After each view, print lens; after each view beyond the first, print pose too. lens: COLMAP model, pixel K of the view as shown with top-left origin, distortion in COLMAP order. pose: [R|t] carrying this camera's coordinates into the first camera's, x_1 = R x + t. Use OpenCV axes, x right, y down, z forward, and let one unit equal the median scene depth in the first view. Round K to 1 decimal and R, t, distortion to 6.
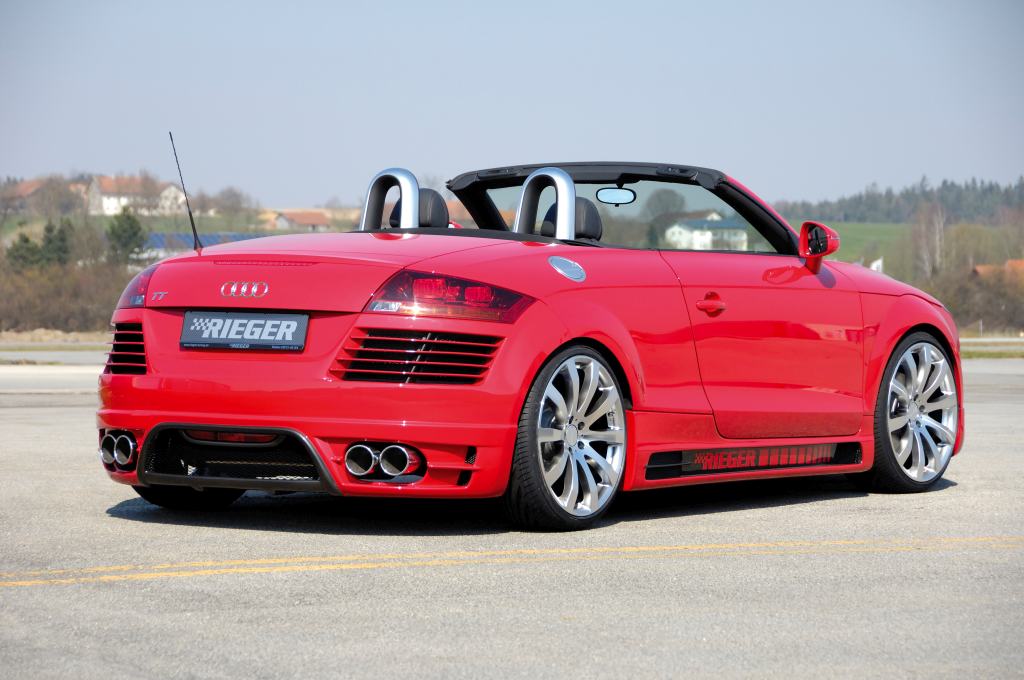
lens RADIAL K [[3612.4, 0, 512.0], [0, 3612.4, 340.0], [0, 0, 1]] dist [0.901875, 0.115912]
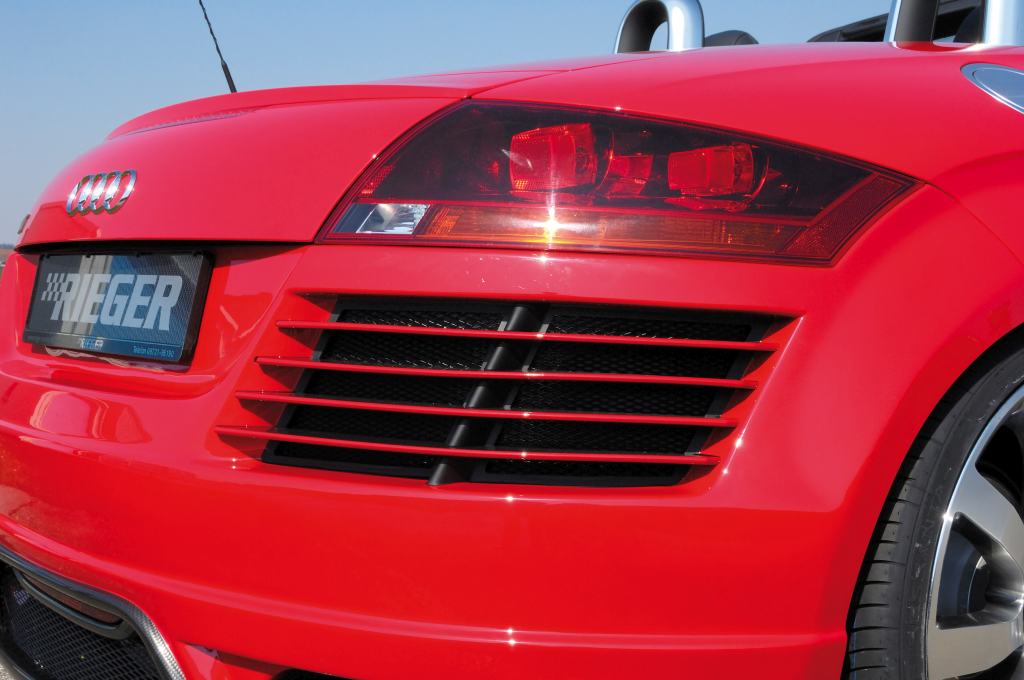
lens RADIAL K [[1341.1, 0, 512.0], [0, 1341.1, 340.0], [0, 0, 1]] dist [0.055642, 0.068544]
pose [[0.948911, -0.008875, -0.315418, 0.009950], [0.024509, 0.998658, 0.045633, -0.004104], [0.314589, -0.051033, 0.947855, 0.887408]]
